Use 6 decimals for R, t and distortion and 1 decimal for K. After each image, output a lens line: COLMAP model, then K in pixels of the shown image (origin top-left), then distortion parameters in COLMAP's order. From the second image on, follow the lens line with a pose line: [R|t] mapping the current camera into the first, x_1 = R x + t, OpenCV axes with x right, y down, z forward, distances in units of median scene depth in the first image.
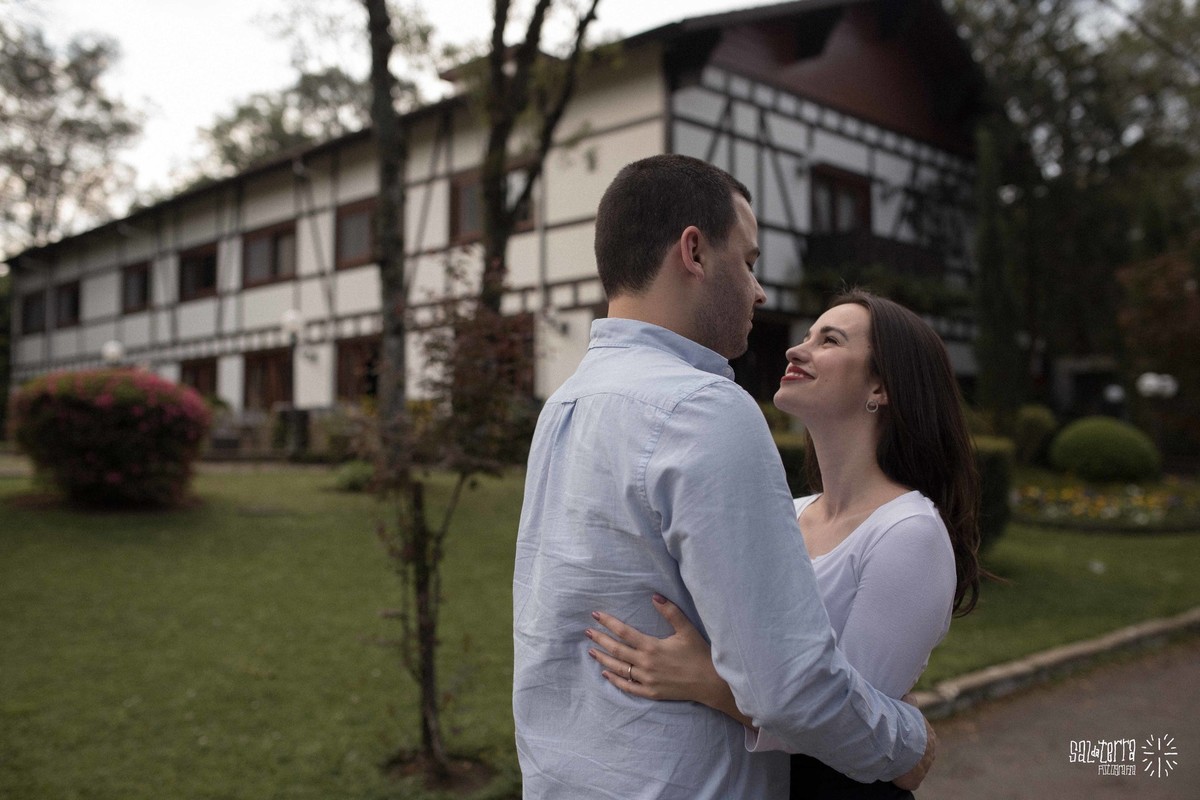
lens RADIAL K [[1156.9, 0, 600.0], [0, 1156.9, 400.0], [0, 0, 1]] dist [-0.028585, 0.022542]
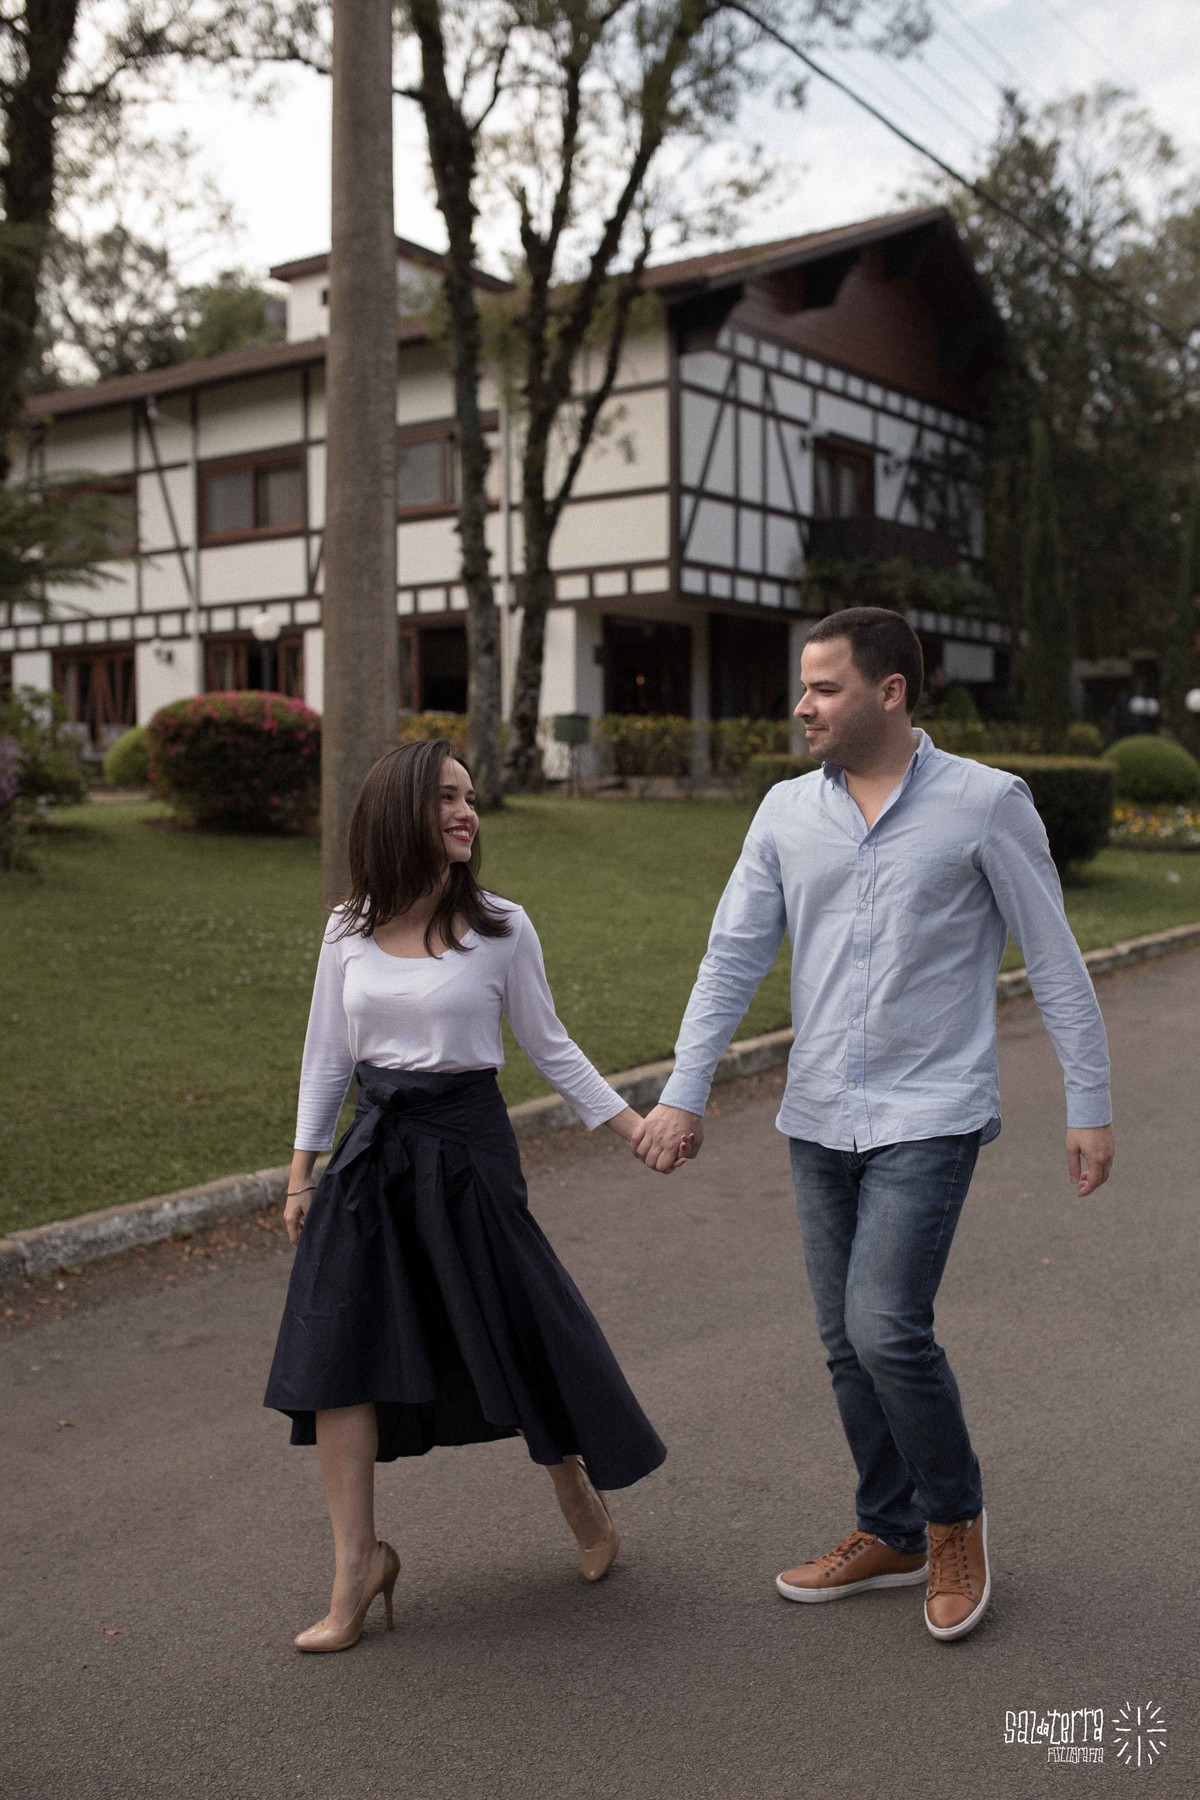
lens RADIAL K [[1735.4, 0, 597.3], [0, 1735.4, 872.6], [0, 0, 1]] dist [-0.028585, 0.022542]
pose [[0.987120, -0.015902, 0.159187, -0.179760], [-0.000013, 0.995039, 0.099486, -0.010175], [-0.159979, -0.098207, 0.982223, -0.252111]]
